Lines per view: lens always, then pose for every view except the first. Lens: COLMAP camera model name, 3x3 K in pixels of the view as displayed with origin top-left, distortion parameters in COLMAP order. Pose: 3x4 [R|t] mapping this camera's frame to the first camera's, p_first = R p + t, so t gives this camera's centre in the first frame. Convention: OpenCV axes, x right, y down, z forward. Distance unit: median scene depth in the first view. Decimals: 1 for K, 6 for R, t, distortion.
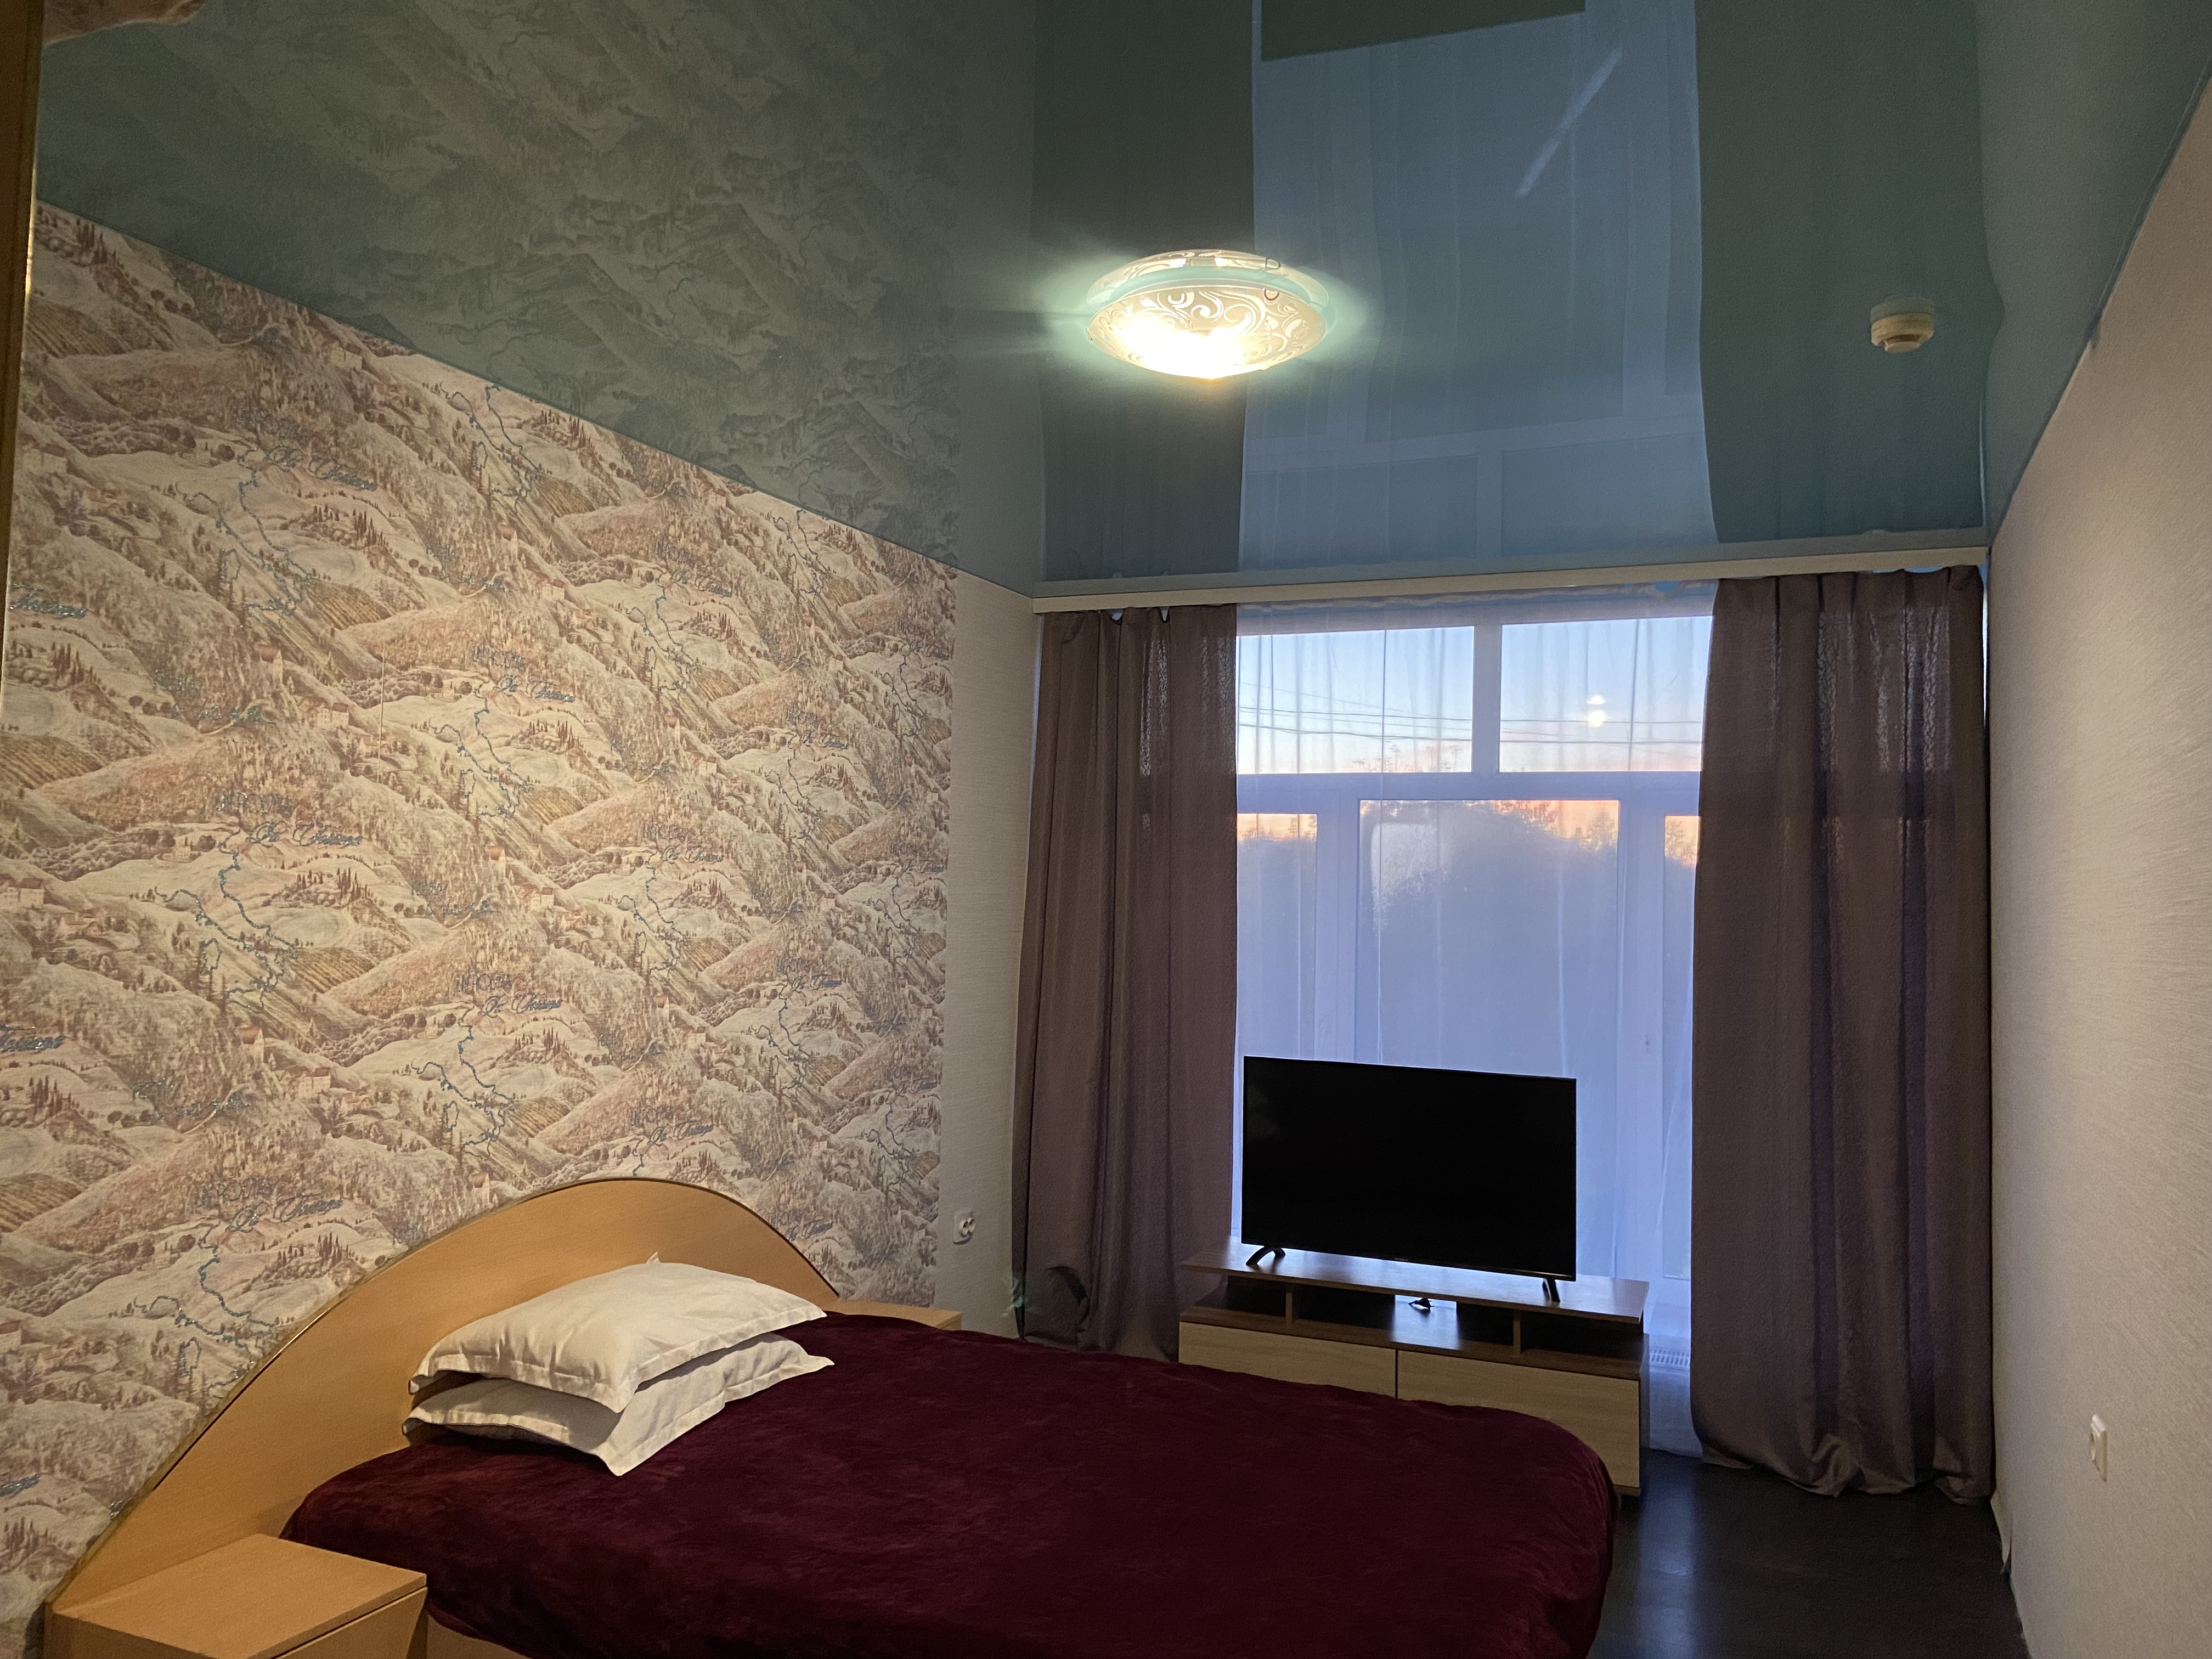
lens RADIAL K [[1642.8, 0, 1101.7], [0, 1642.8, 870.9], [0, 0, 1]] dist [0.103205, -0.003107]
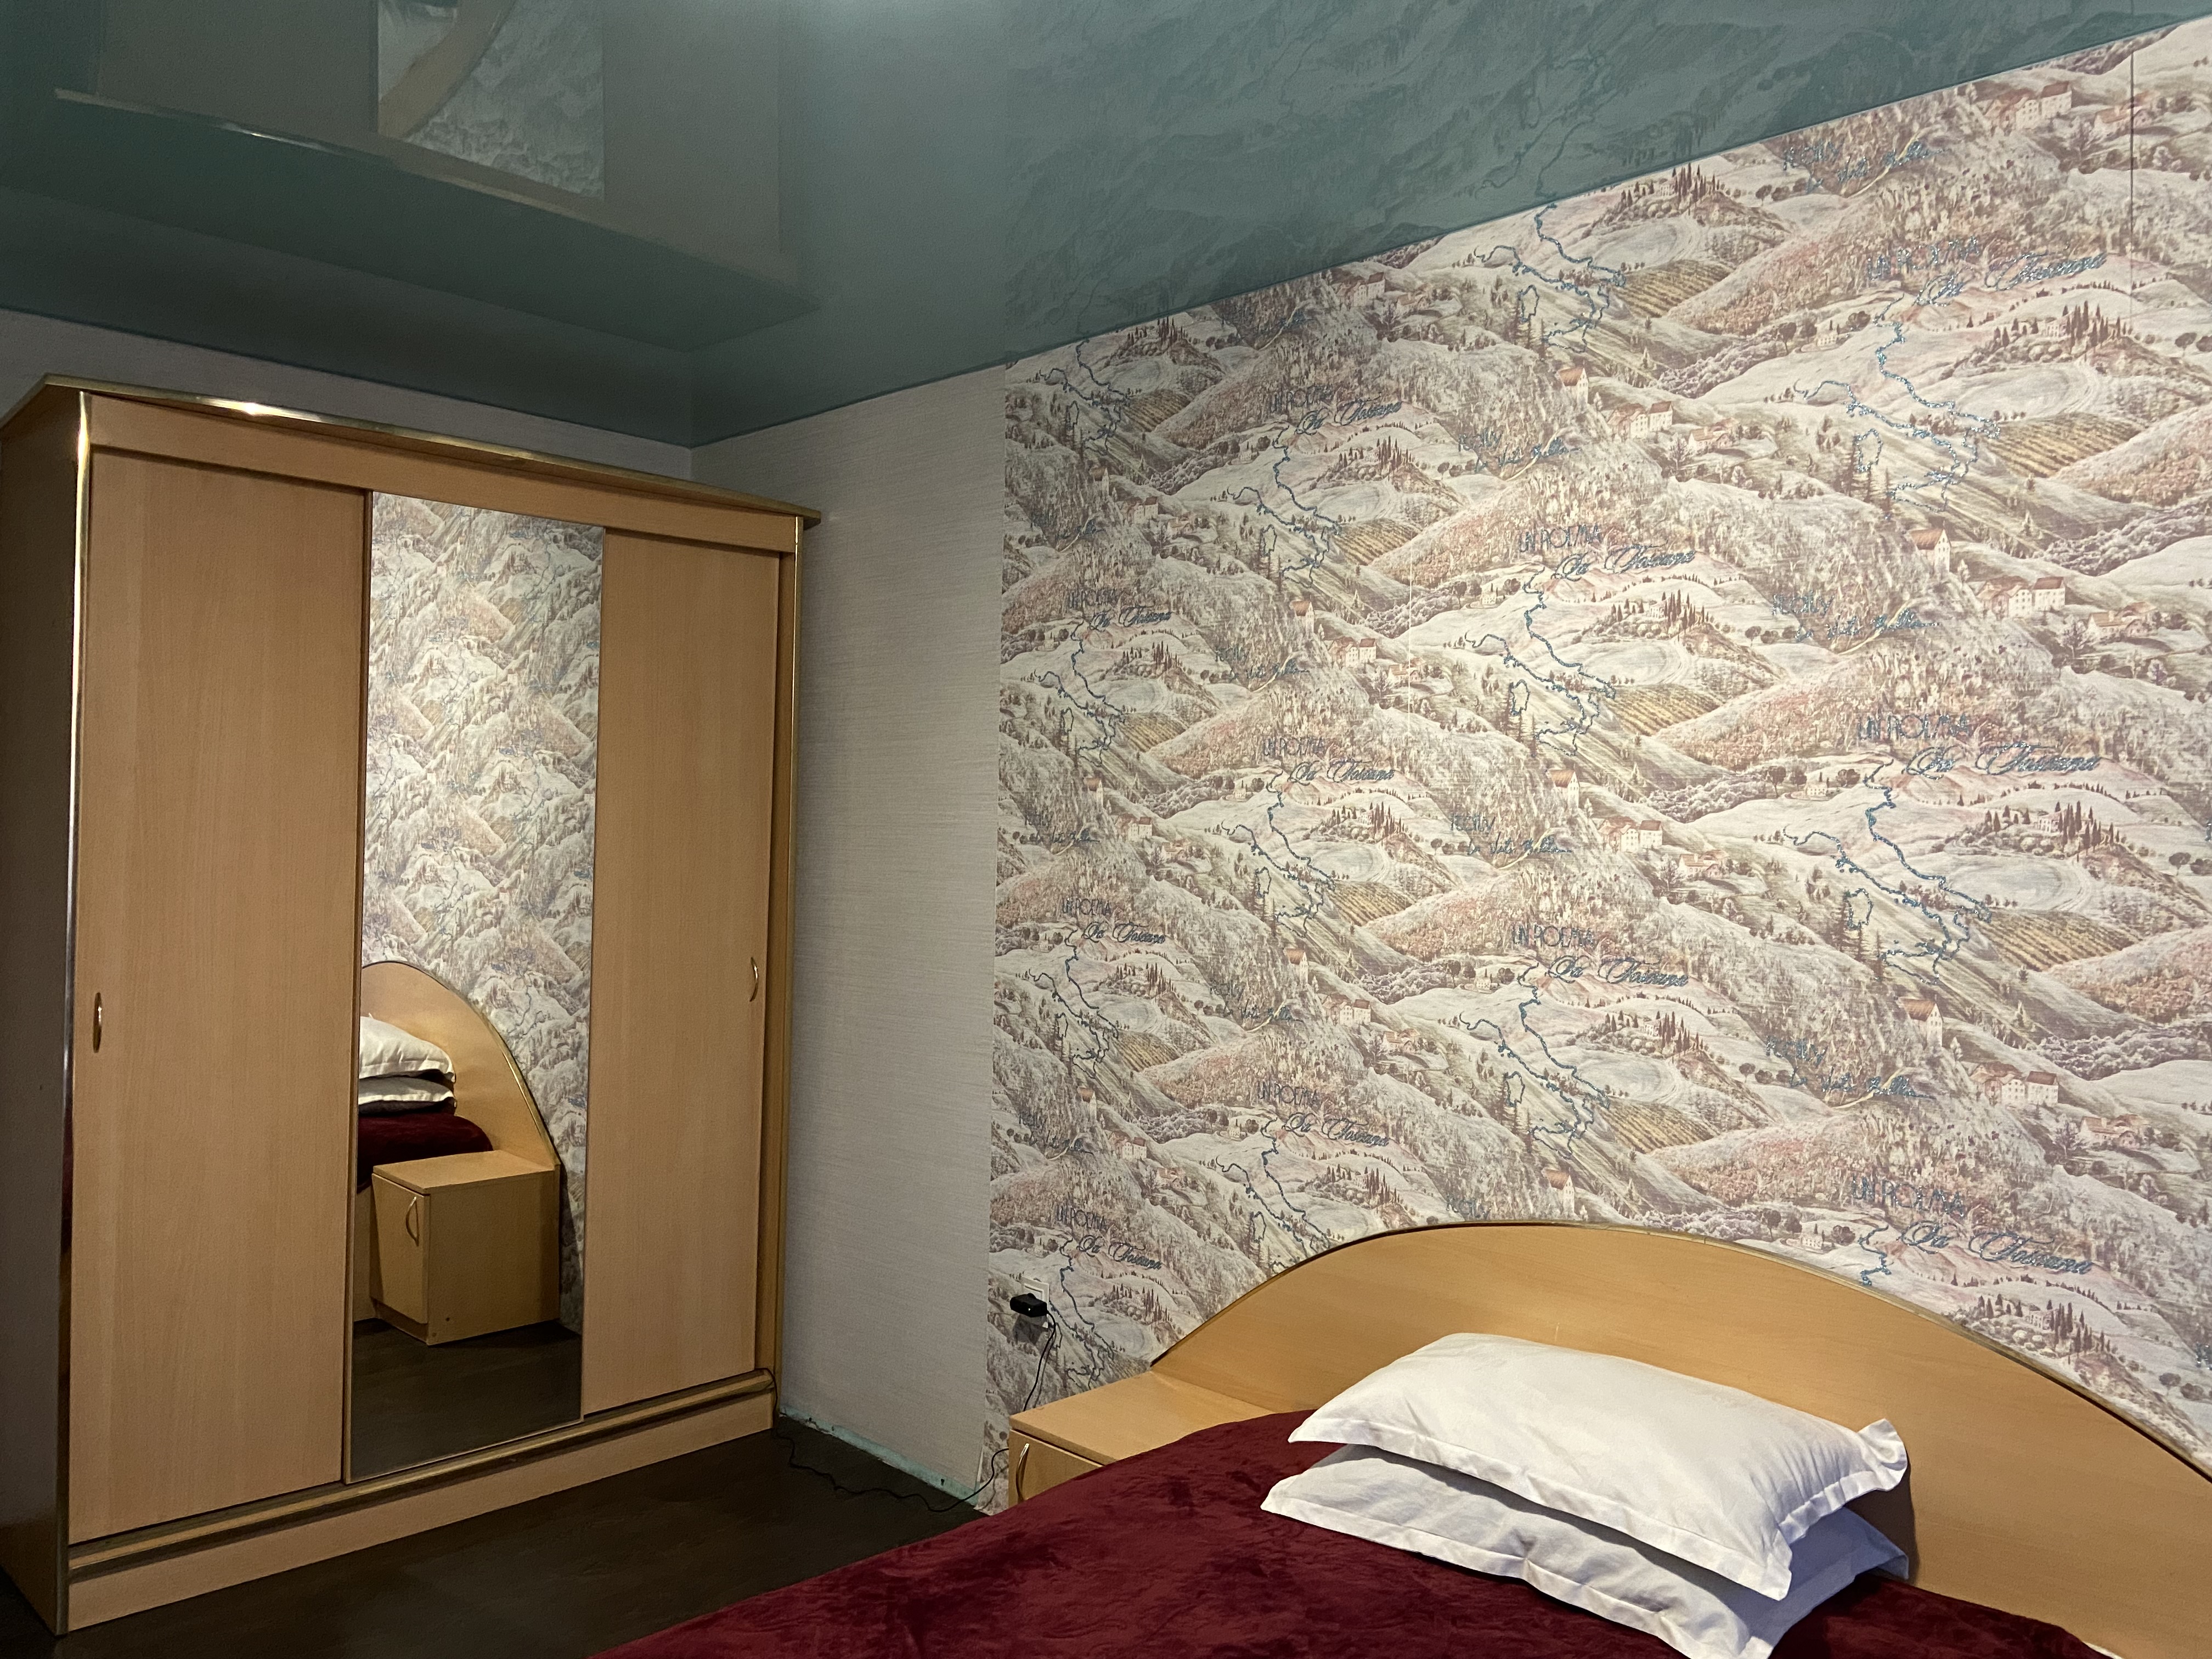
lens RADIAL K [[1676.3, 0, 1107.1], [0, 1676.3, 814.5], [0, 0, 1]] dist [0.127874, -0.134478]
pose [[-0.362608, -0.022936, -0.931659, 0.488640], [0.001012, 0.999687, -0.025005, 0.027454], [0.931941, -0.010010, -0.362471, 1.107850]]
